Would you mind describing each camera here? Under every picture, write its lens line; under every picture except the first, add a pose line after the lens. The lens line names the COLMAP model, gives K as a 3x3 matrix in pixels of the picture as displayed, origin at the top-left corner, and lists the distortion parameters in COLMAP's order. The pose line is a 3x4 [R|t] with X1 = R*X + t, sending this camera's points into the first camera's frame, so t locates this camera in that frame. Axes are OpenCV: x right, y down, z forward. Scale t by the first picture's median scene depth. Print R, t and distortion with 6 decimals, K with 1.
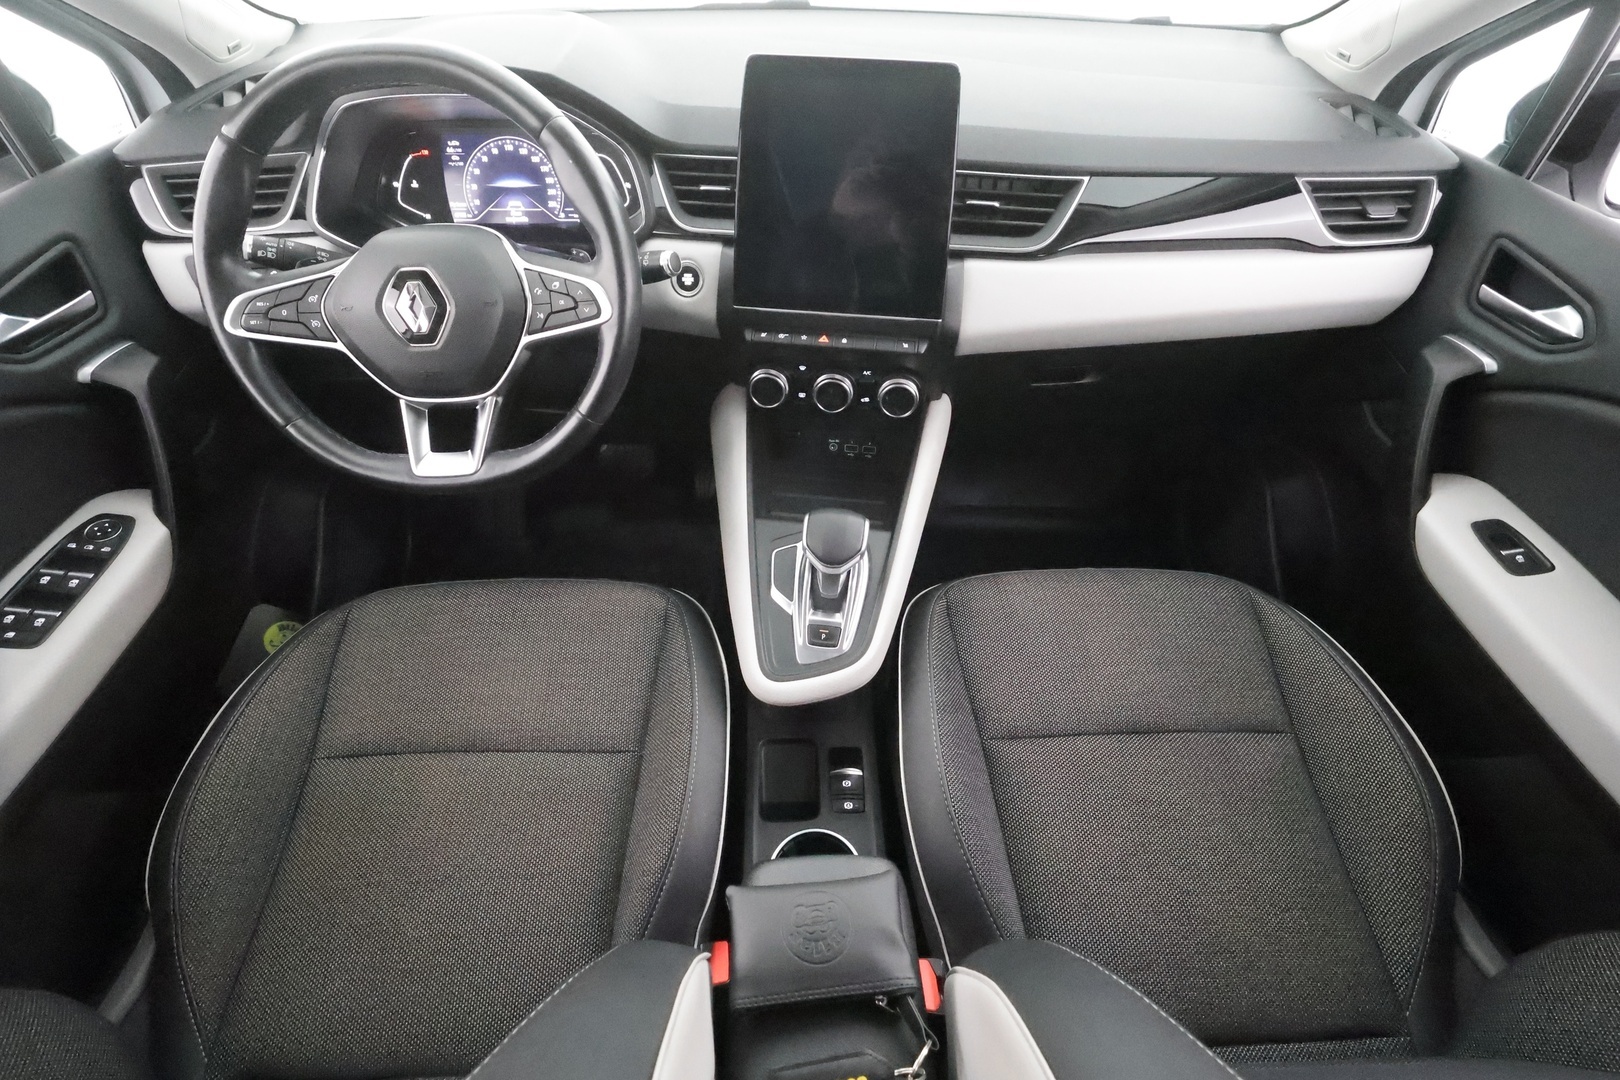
lens RADIAL K [[749.0, 0, 818.1], [0, 749.0, 540.7], [0, 0, 1]] dist [-0.005095, 0.001296]
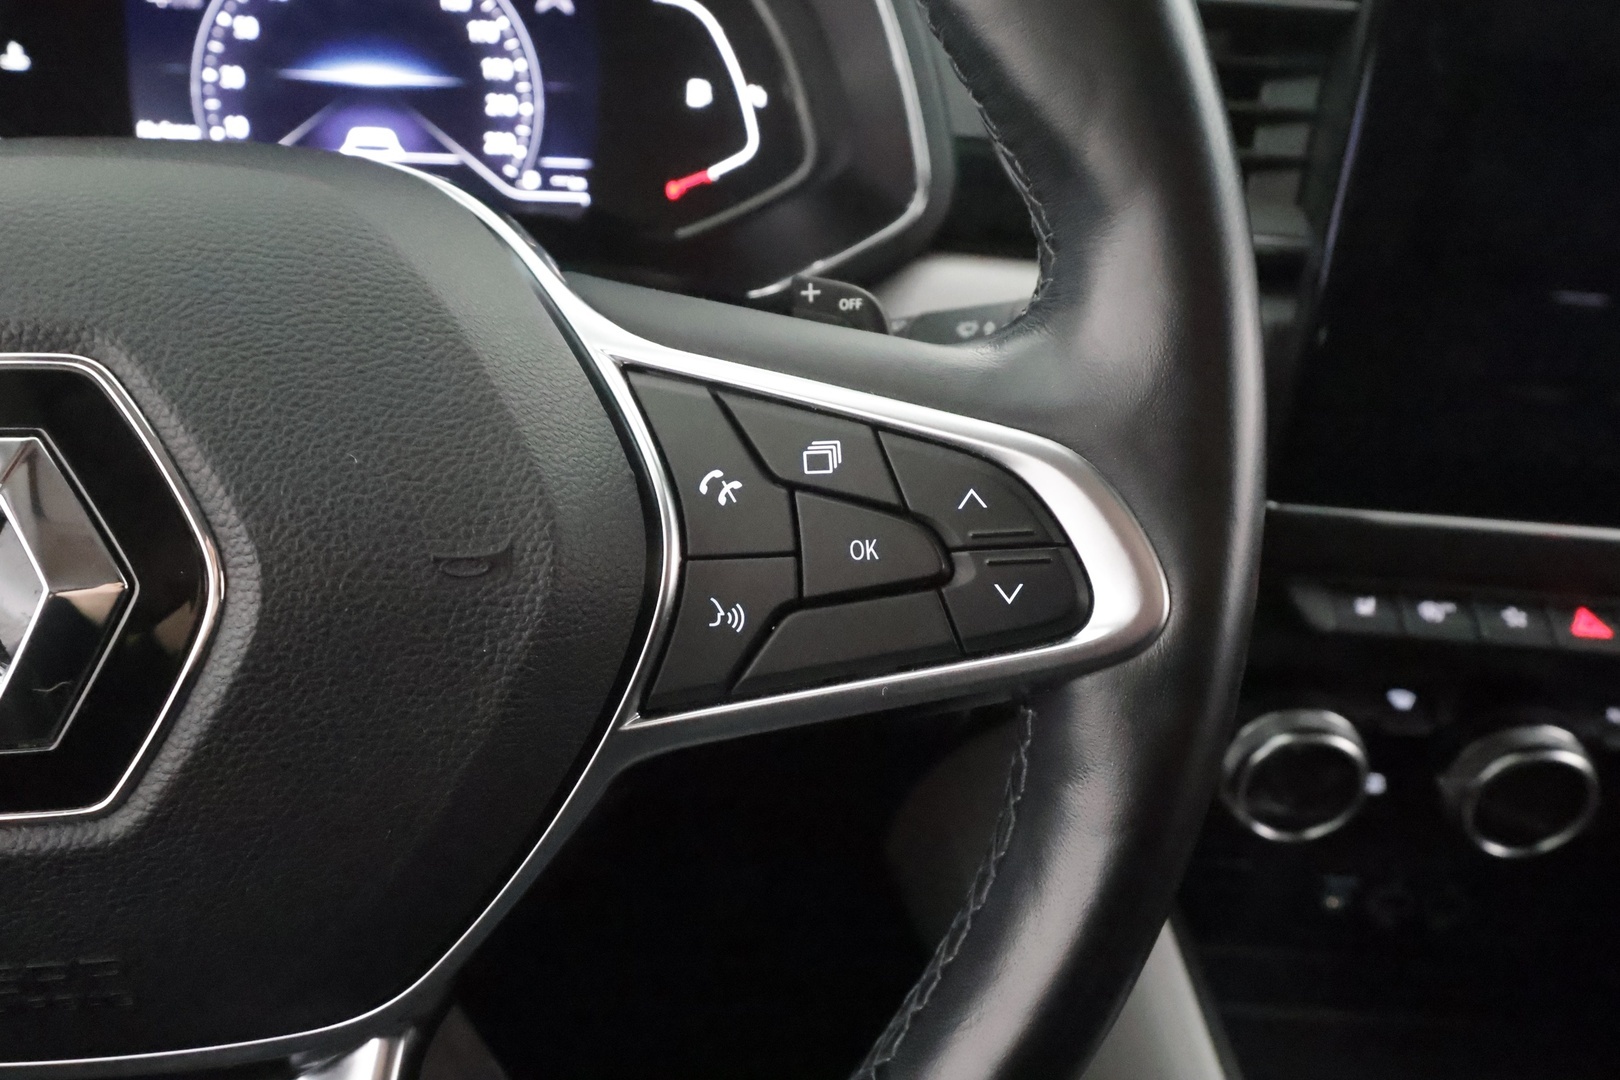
lens RADIAL K [[1270.1, 0, 815.5], [0, 1270.1, 541.1], [0, 0, 1]] dist [0.003207, -0.008866]
pose [[0.993027, 0.000625, 0.117881, -0.326702], [0.022044, 0.981361, -0.190906, -0.219427], [-0.115804, 0.192174, 0.974504, 0.587705]]
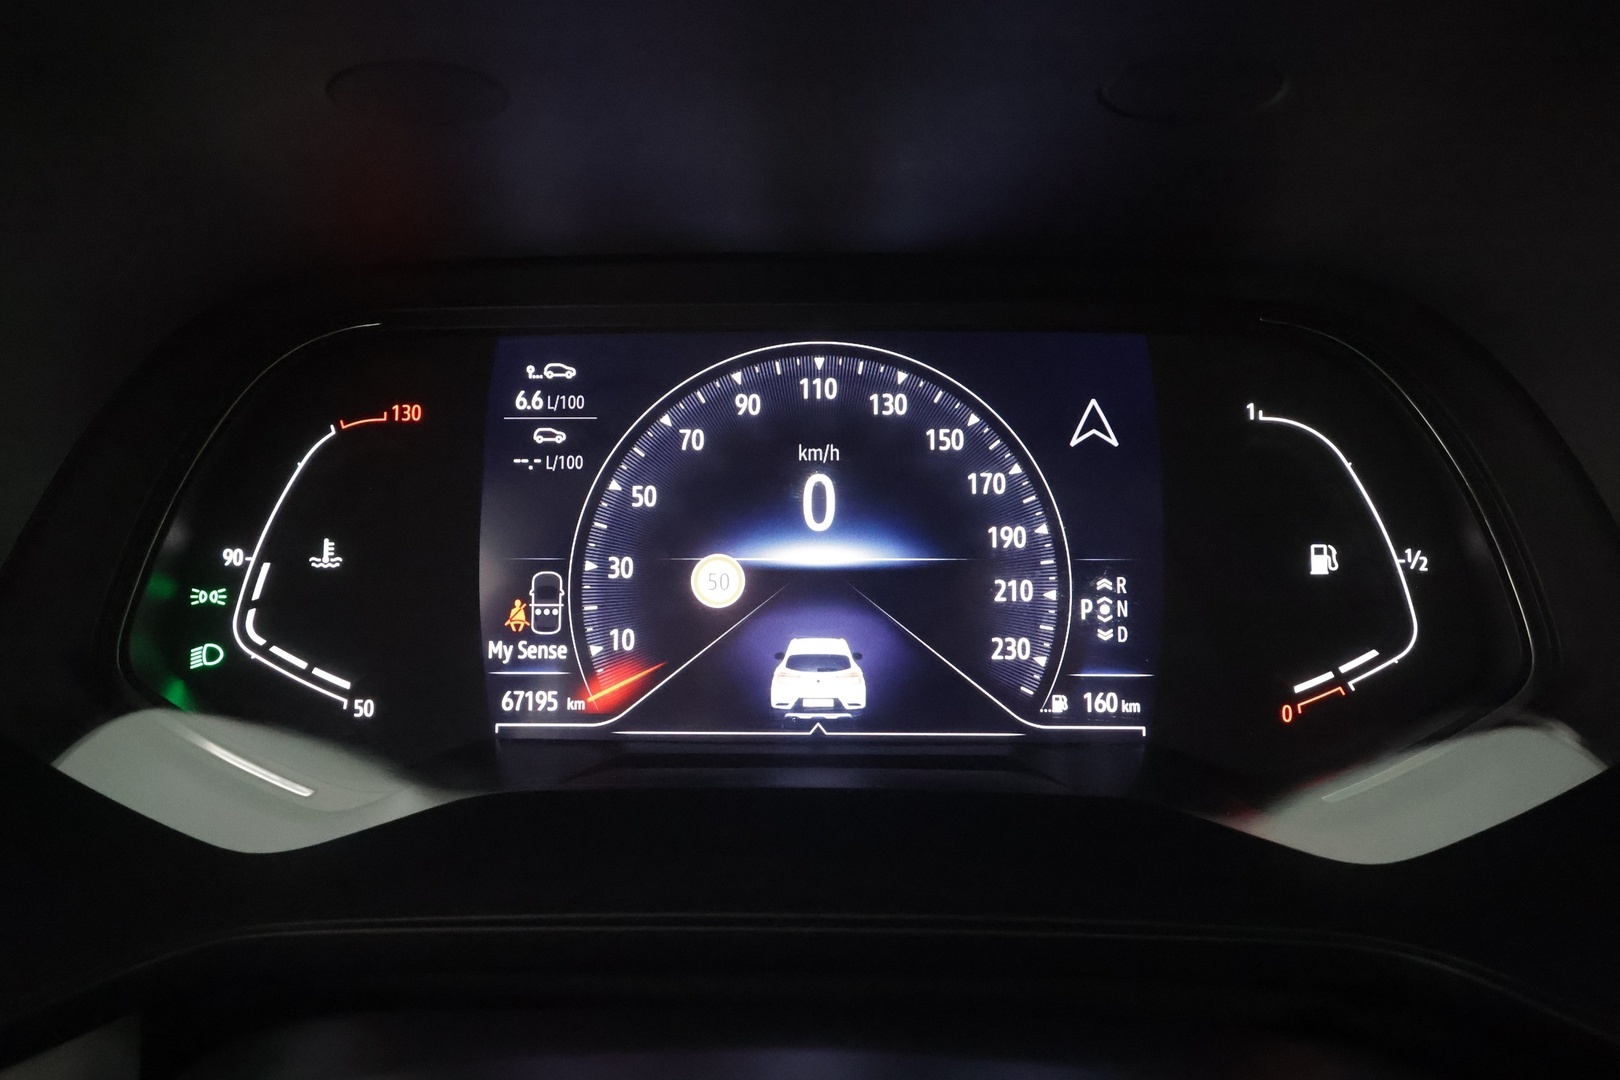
lens RADIAL K [[1270.1, 0, 799.8], [0, 1270.1, 535.2], [0, 0, 1]] dist [0.003207, -0.008866]
pose [[0.997982, -0.001403, -0.063478, -0.438035], [-0.023807, 0.918553, -0.394581, -0.391930], [0.058861, 0.395296, 0.916666, 0.775598]]
